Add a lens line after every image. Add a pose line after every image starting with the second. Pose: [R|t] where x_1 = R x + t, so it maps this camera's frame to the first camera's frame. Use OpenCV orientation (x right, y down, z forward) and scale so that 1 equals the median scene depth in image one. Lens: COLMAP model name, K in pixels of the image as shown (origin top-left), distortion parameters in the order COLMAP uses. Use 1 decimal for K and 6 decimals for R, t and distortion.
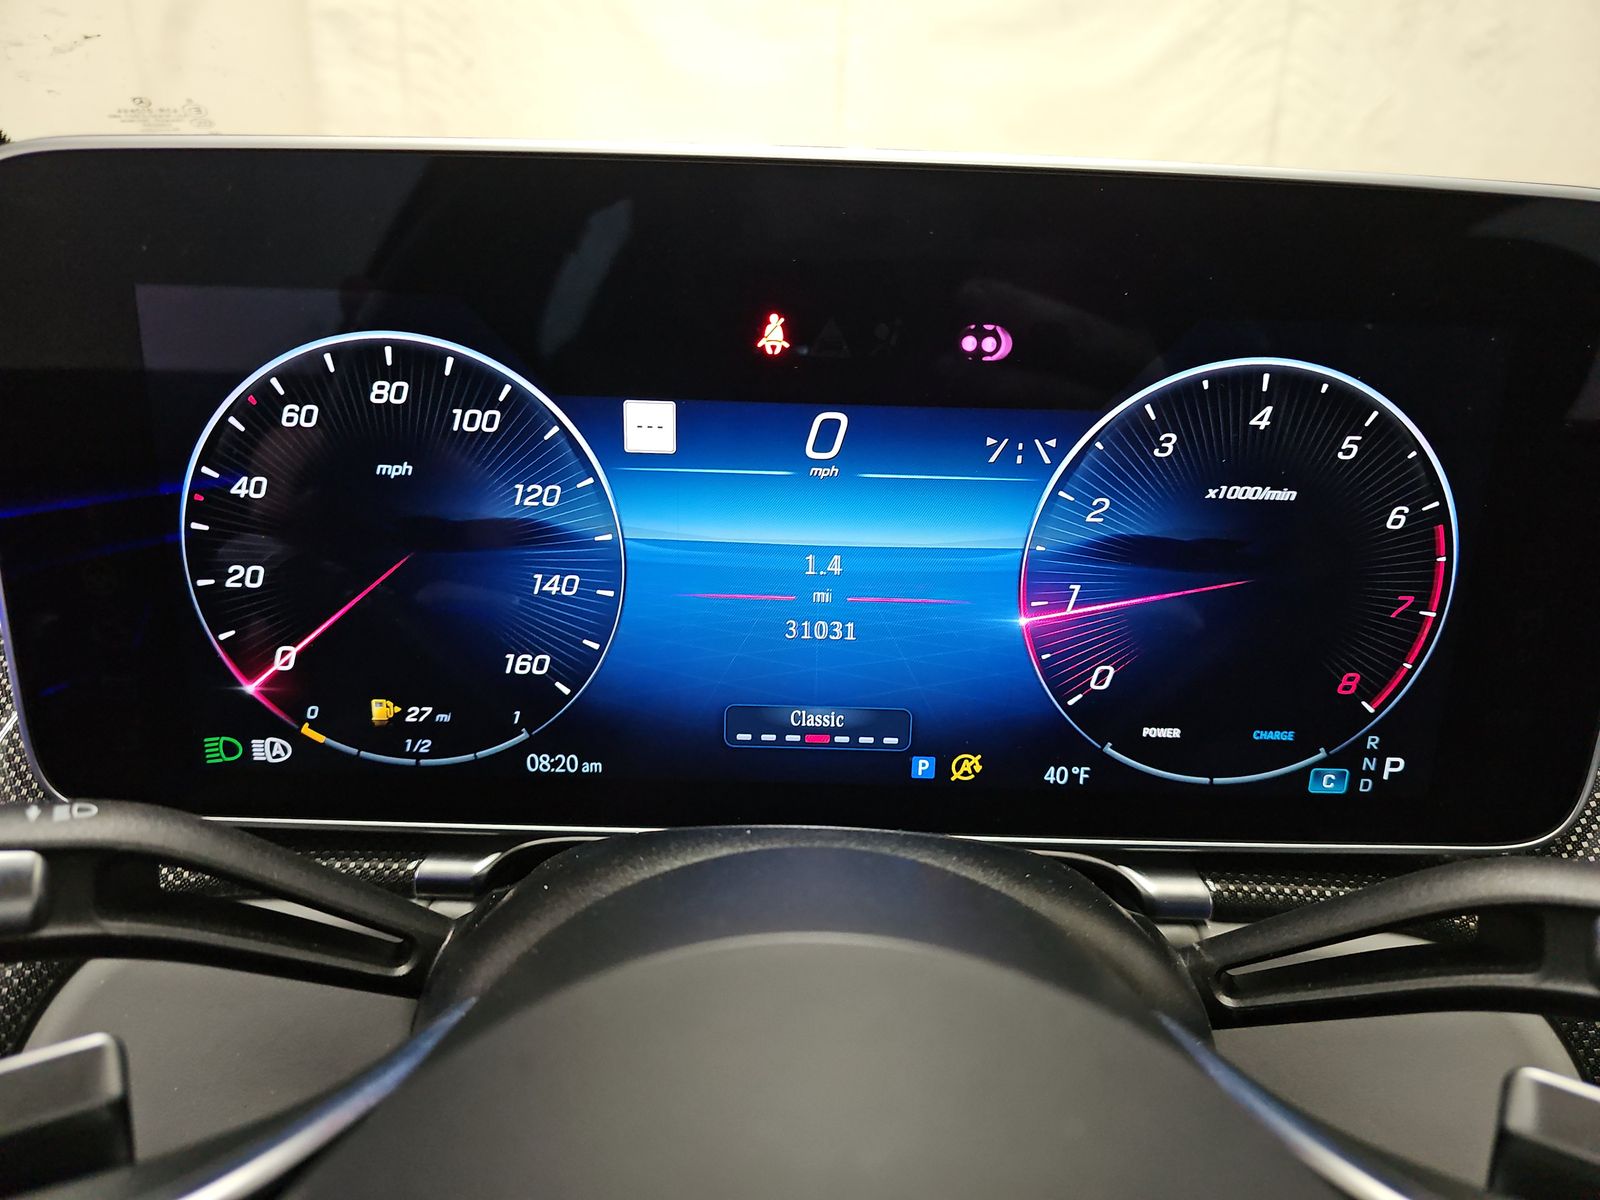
lens RADIAL K [[1077.8, 0, 800.1], [0, 1077.8, 583.8], [0, 0, 1]] dist [0.060040, -0.034872]
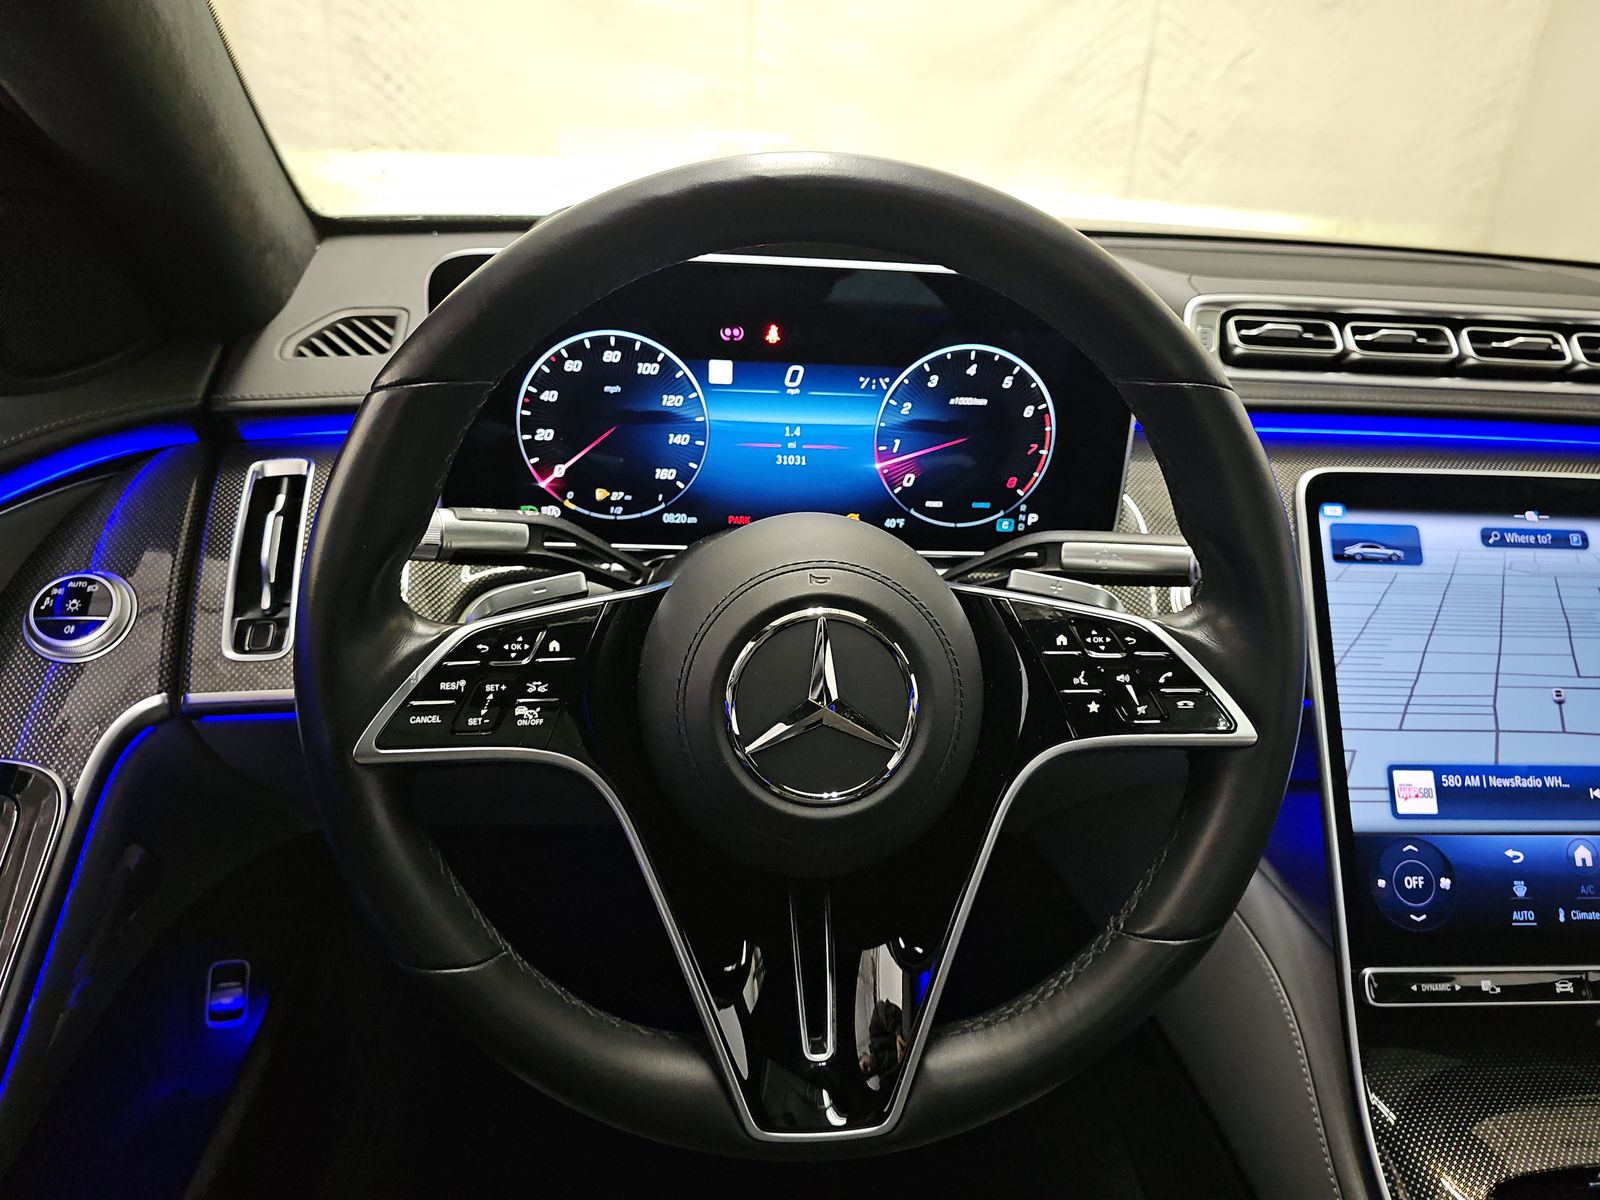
lens RADIAL K [[1077.8, 0, 809.8], [0, 1077.8, 592.8], [0, 0, 1]] dist [0.060040, -0.034872]
pose [[0.996923, -0.008382, 0.077938, -0.128437], [0.000446, 0.994857, 0.101285, 0.096108], [-0.078387, -0.100938, 0.991800, -1.393816]]
